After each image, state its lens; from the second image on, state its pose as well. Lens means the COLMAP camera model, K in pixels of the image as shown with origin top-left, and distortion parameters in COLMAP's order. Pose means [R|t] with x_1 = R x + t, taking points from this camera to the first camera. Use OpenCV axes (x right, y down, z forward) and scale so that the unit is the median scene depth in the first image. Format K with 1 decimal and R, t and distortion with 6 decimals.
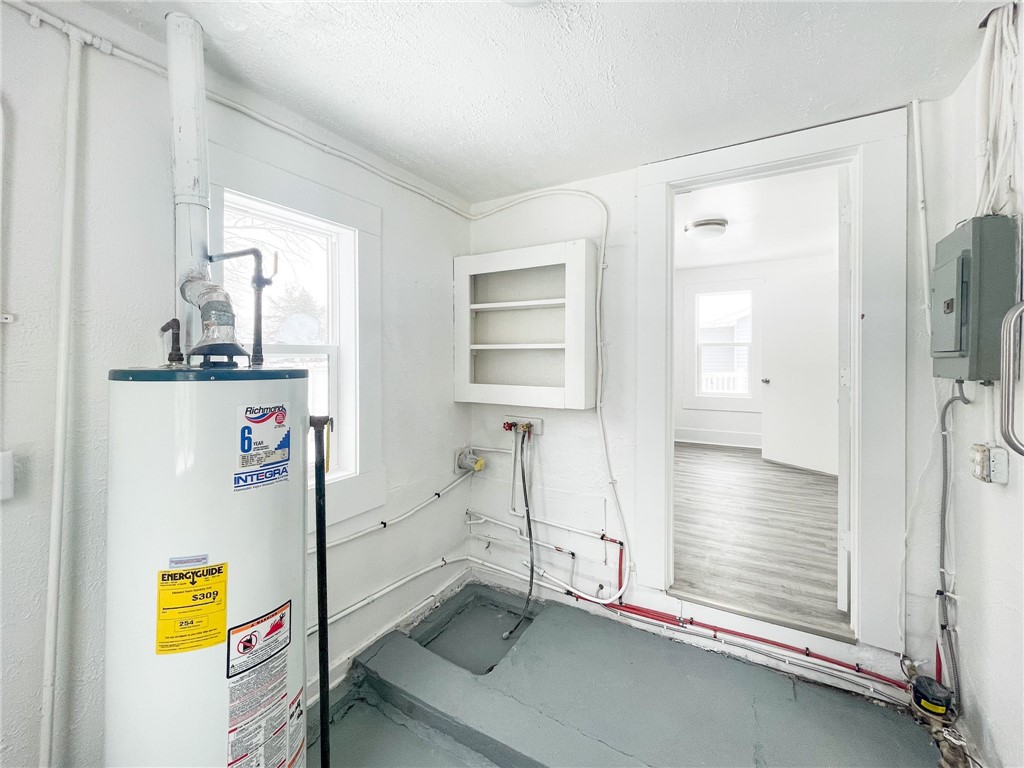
lens RADIAL K [[440.0, 0, 512.3], [0, 440.0, 357.5], [0, 0, 1]] dist [-0.000322, -0.000048]
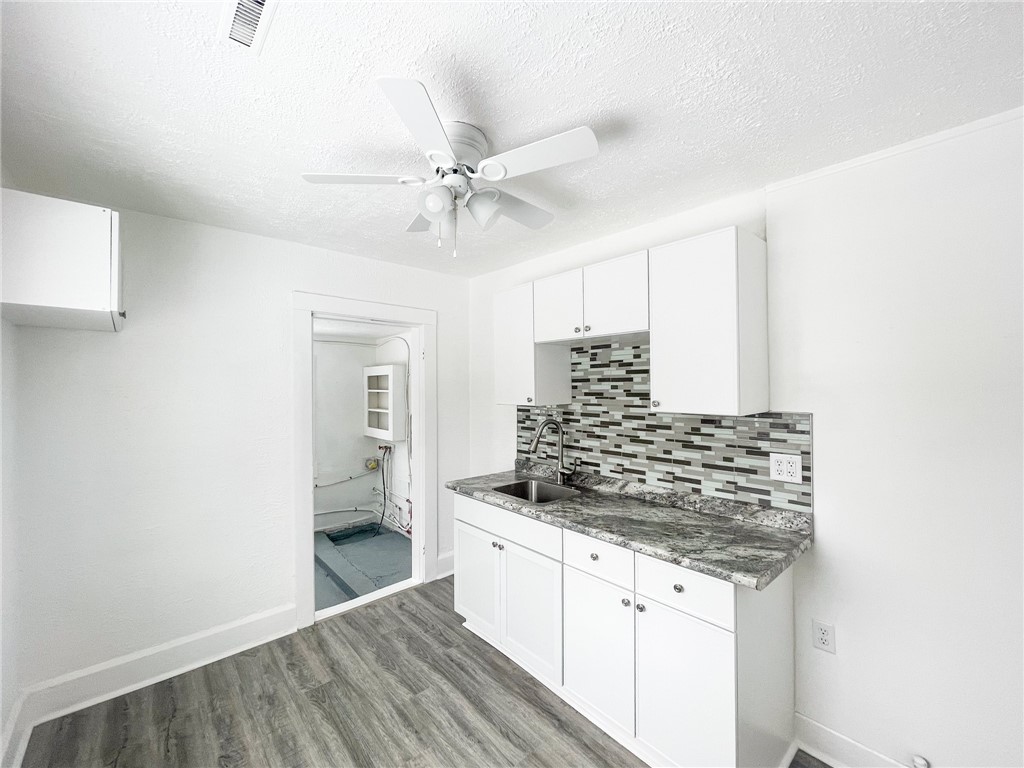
lens RADIAL K [[412.4, 0, 513.7], [0, 412.4, 380.2], [0, 0, 1]] dist [0.002470, 0.000366]
pose [[0.953566, -0.013695, -0.300874, 1.327981], [0.008217, 0.999777, -0.019463, -0.137372], [0.301073, 0.016087, 0.953465, -0.786360]]
